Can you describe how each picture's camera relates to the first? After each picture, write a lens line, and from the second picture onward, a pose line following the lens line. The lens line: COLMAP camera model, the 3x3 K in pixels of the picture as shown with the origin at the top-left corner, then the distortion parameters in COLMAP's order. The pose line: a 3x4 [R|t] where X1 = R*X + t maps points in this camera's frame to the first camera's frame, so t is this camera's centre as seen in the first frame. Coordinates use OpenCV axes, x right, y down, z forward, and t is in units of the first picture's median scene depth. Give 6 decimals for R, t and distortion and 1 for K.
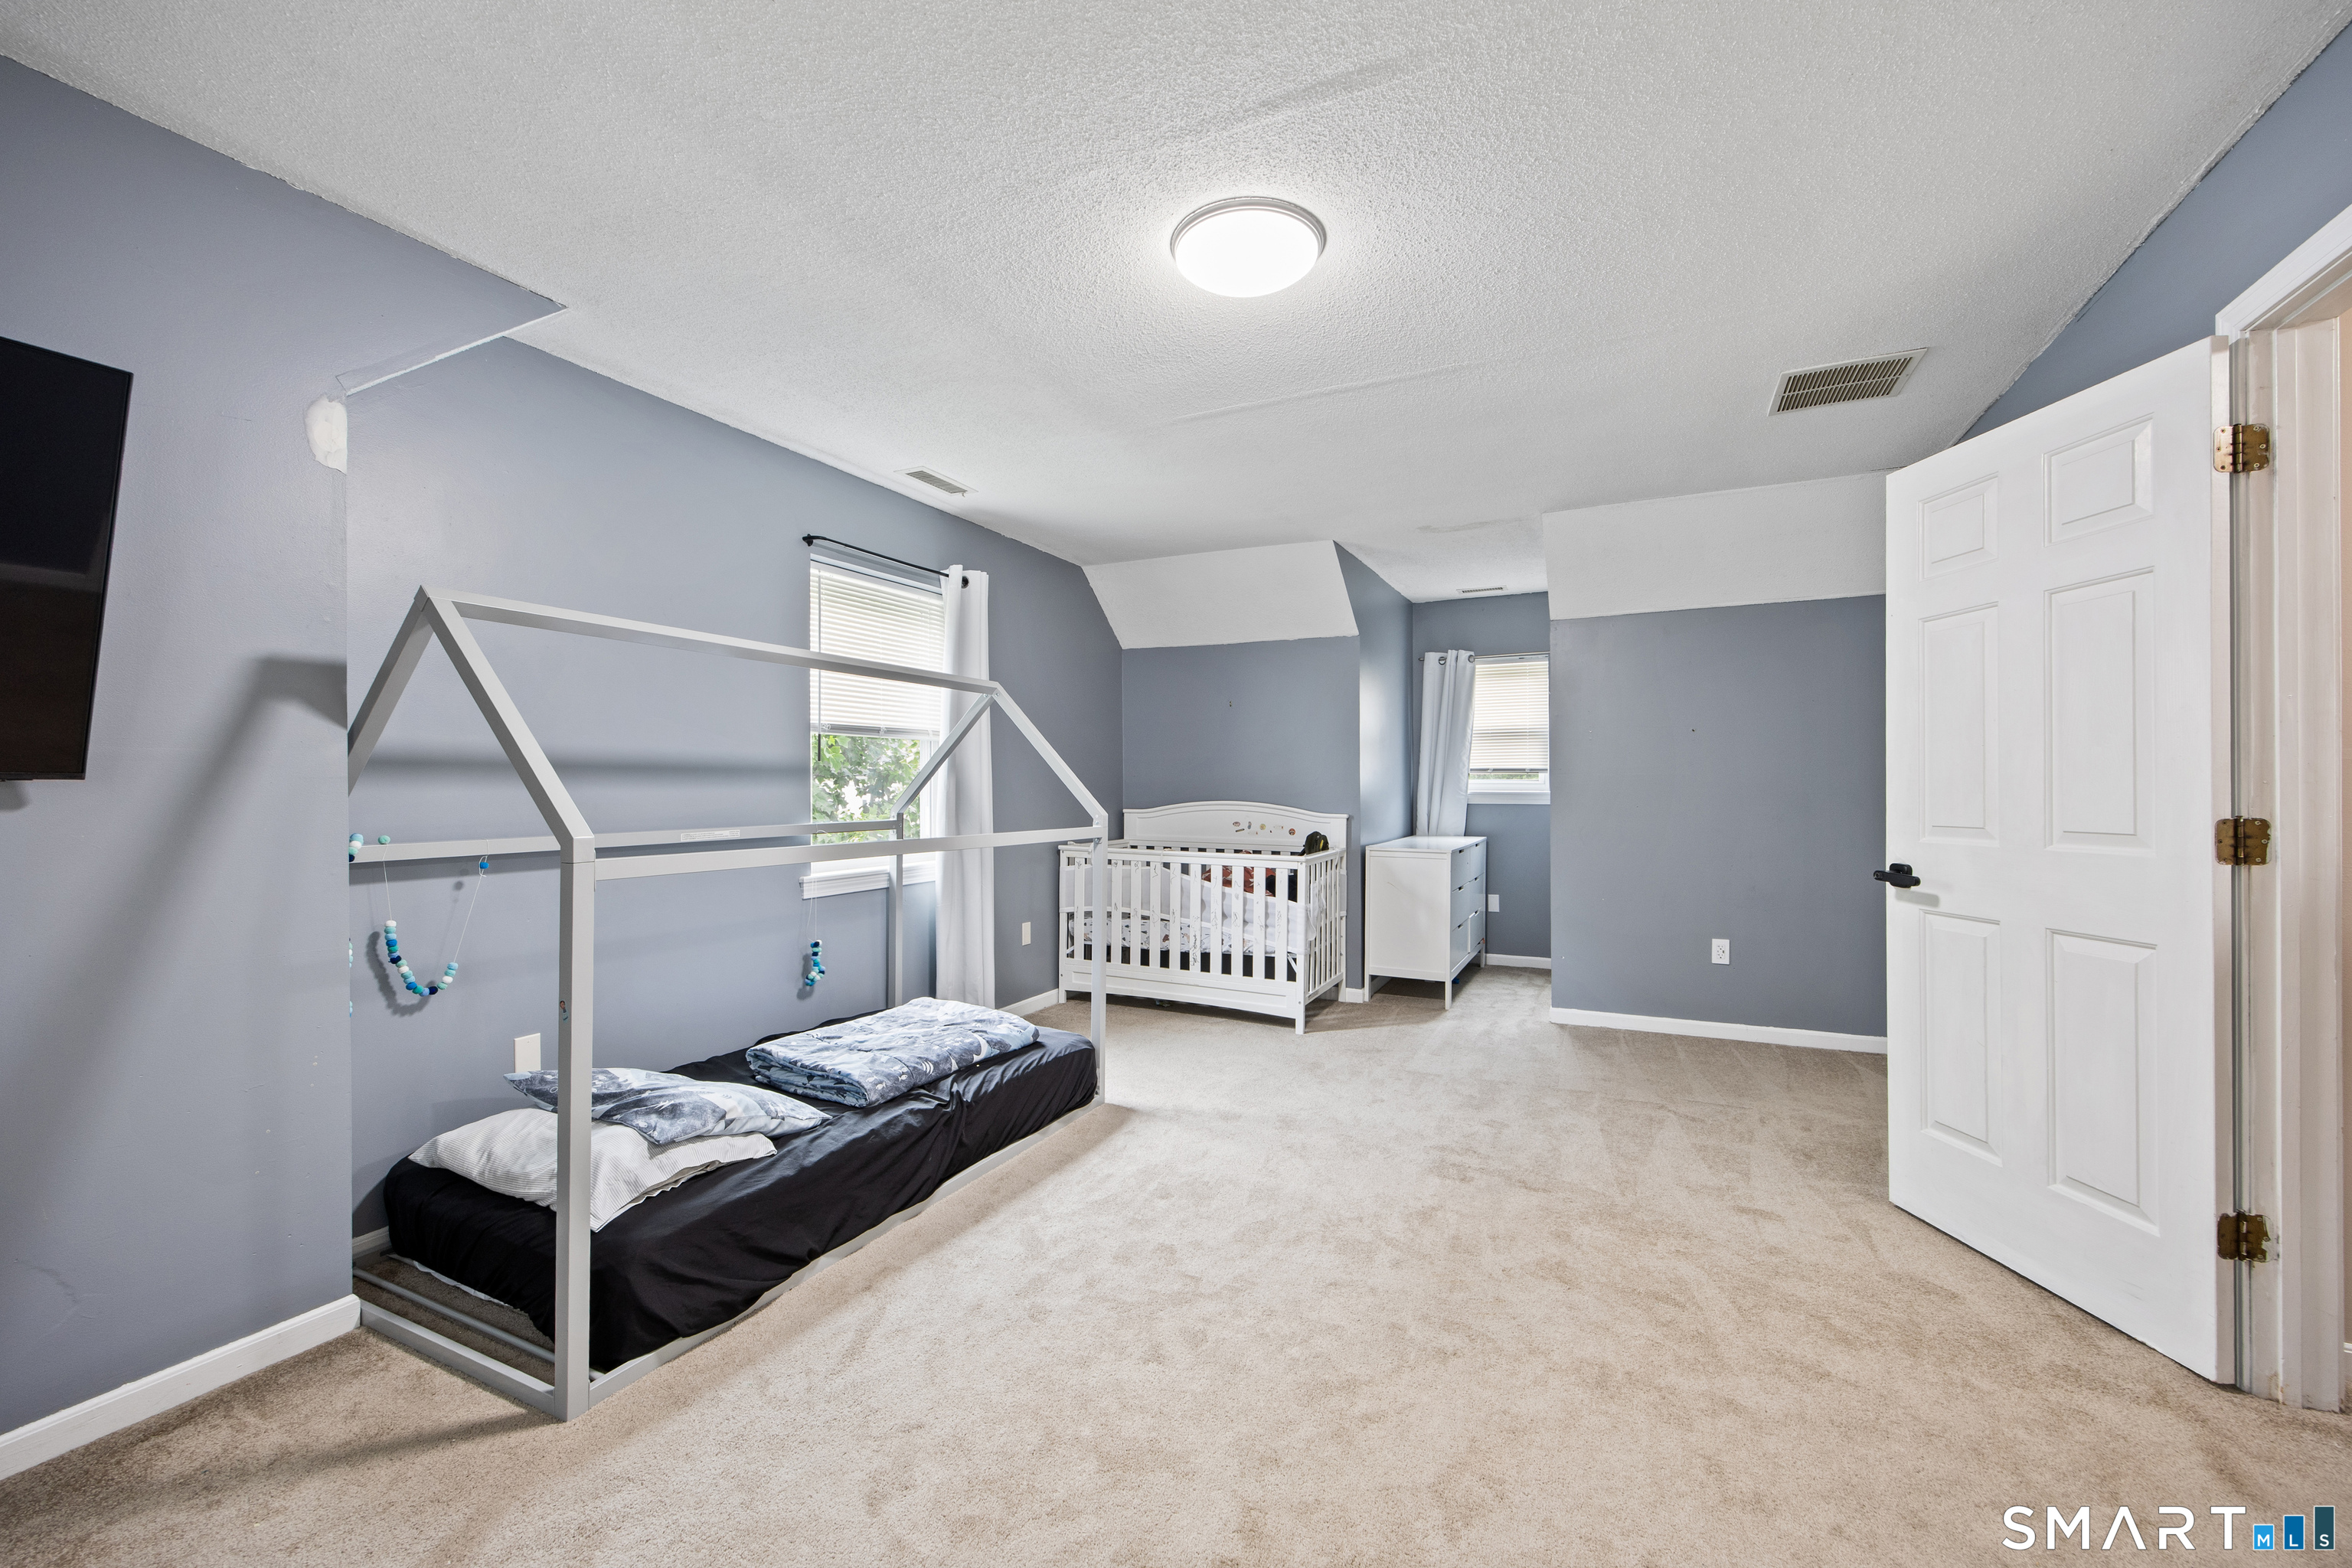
lens RADIAL K [[919.9, 0, 1170.4], [0, 919.9, 778.4], [0, 0, 1]] dist [0.001976, 0.000423]
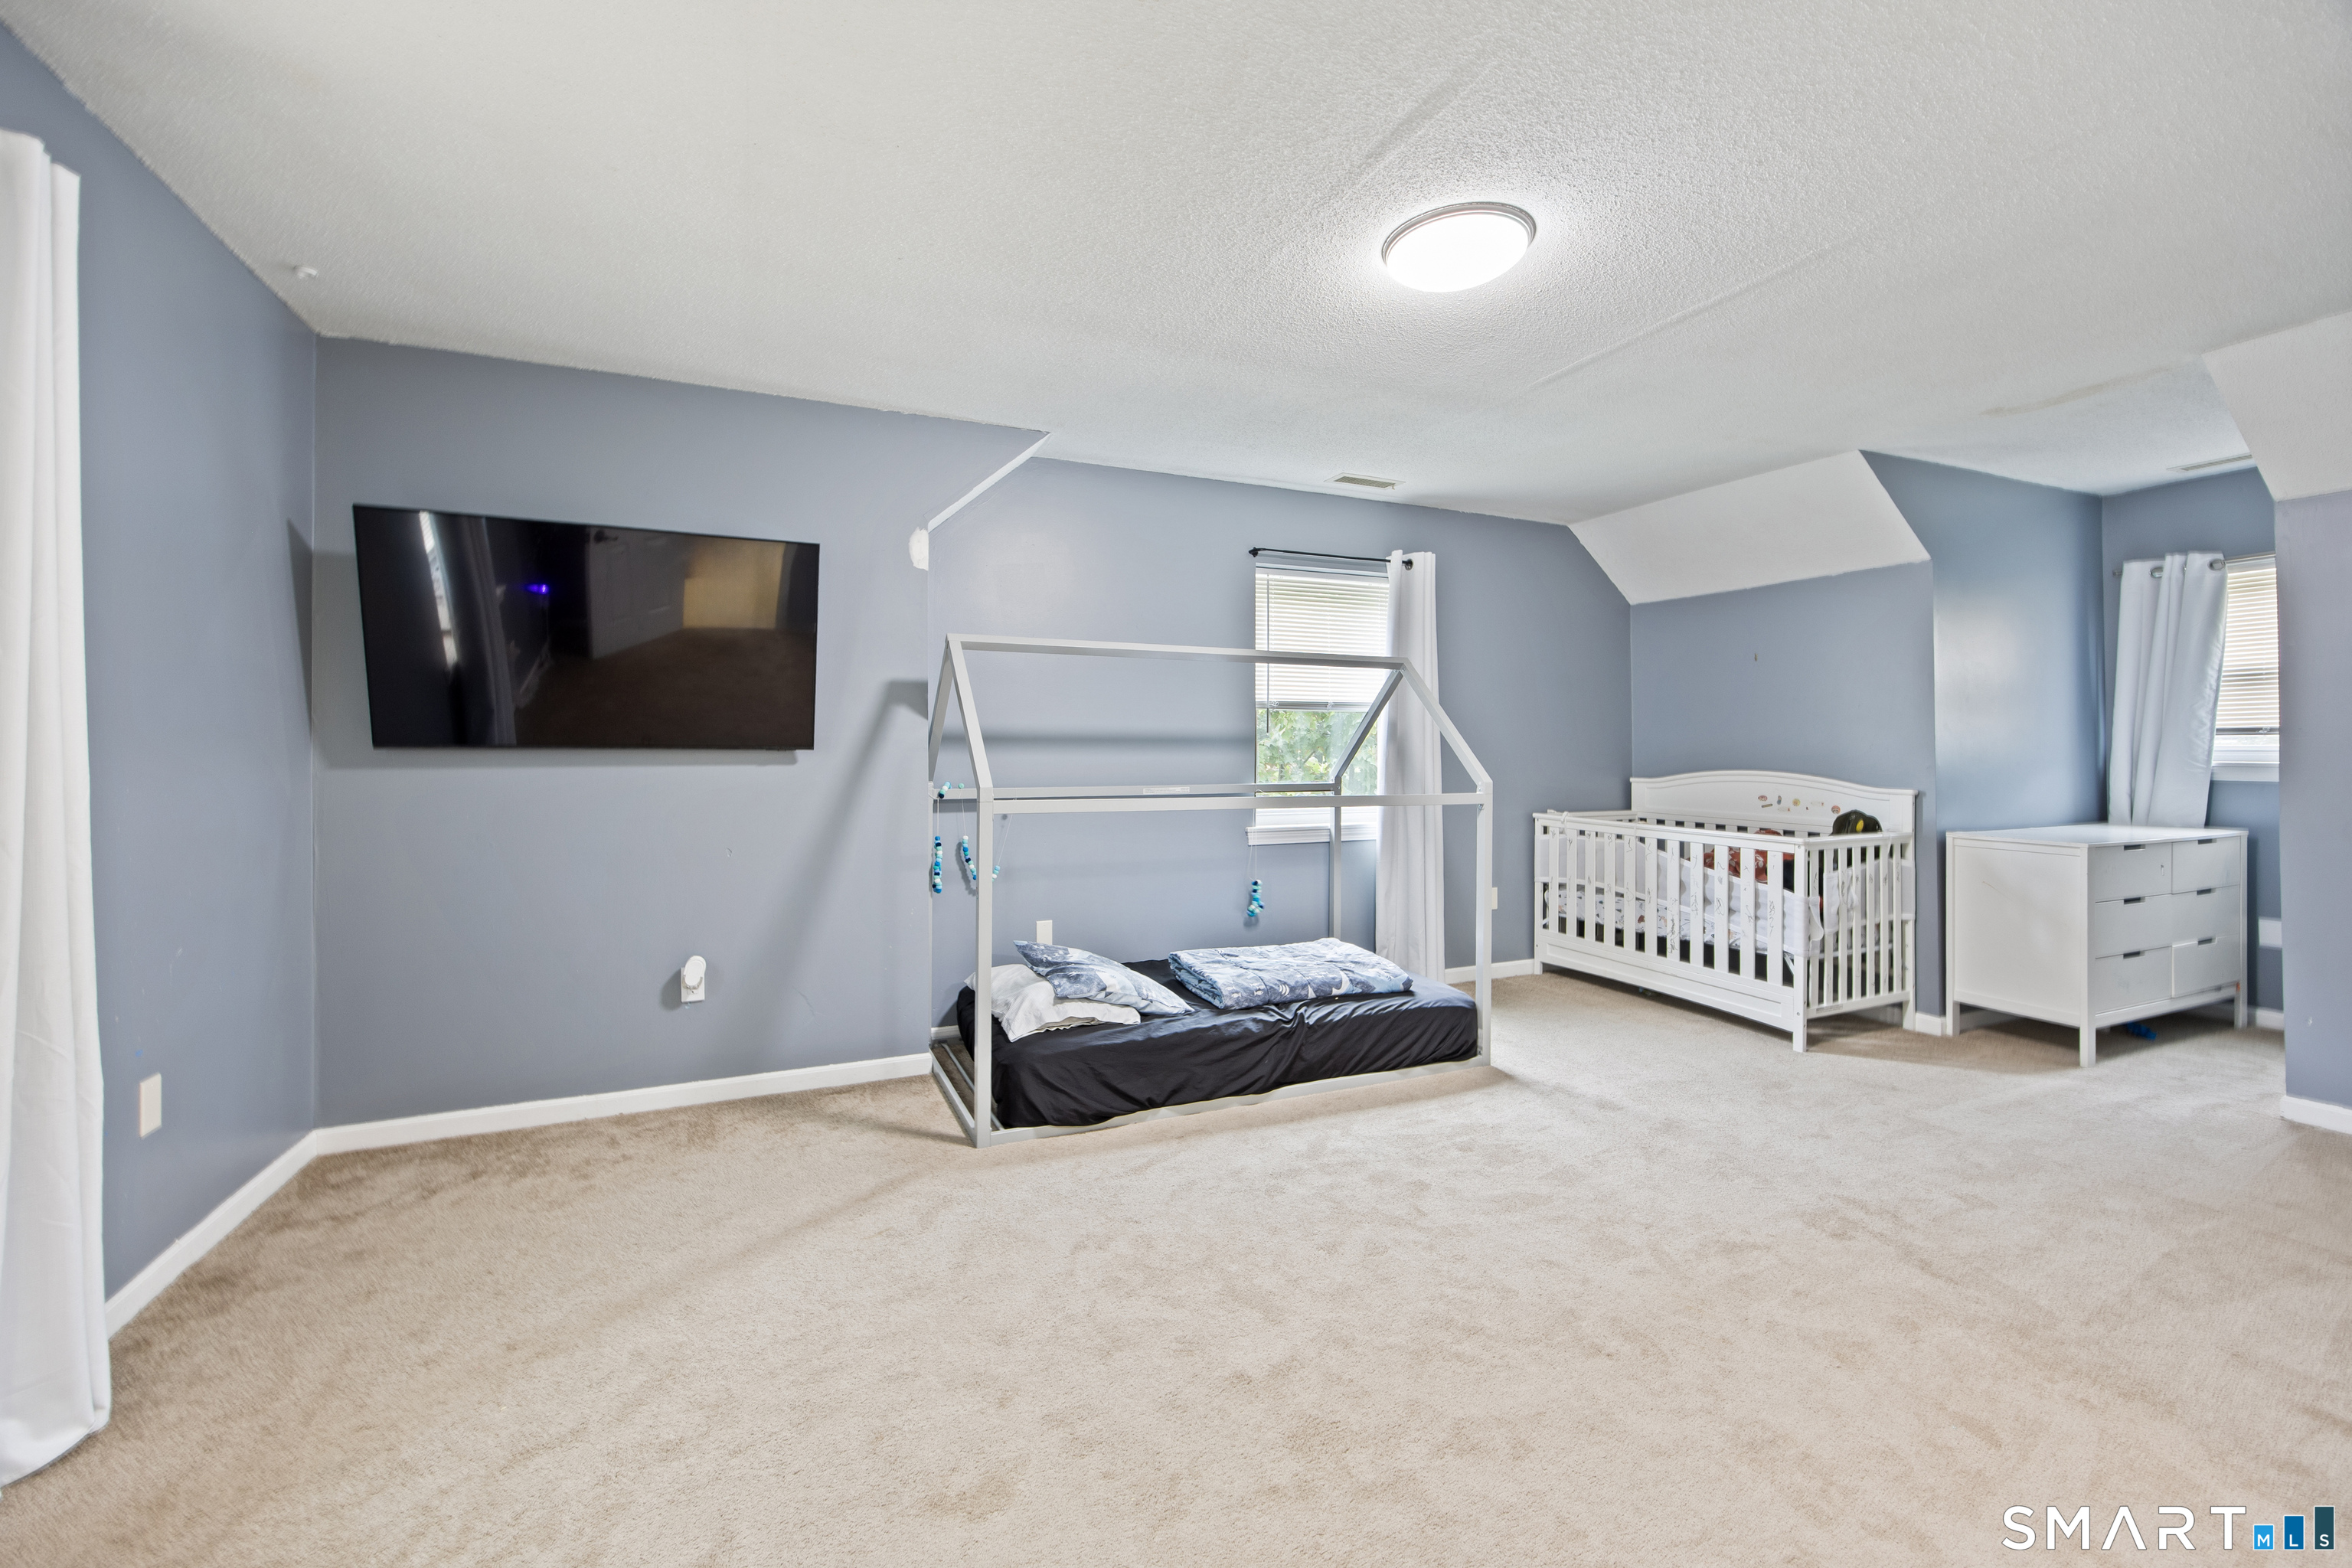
lens RADIAL K [[932.1, 0, 1177.5], [0, 932.1, 731.3], [0, 0, 1]] dist [0.000434, 0.000320]
pose [[0.766864, -0.012879, -0.641680, 0.350519], [0.004616, 0.999883, -0.014552, -0.003365], [0.641793, 0.008197, 0.766834, -0.016016]]
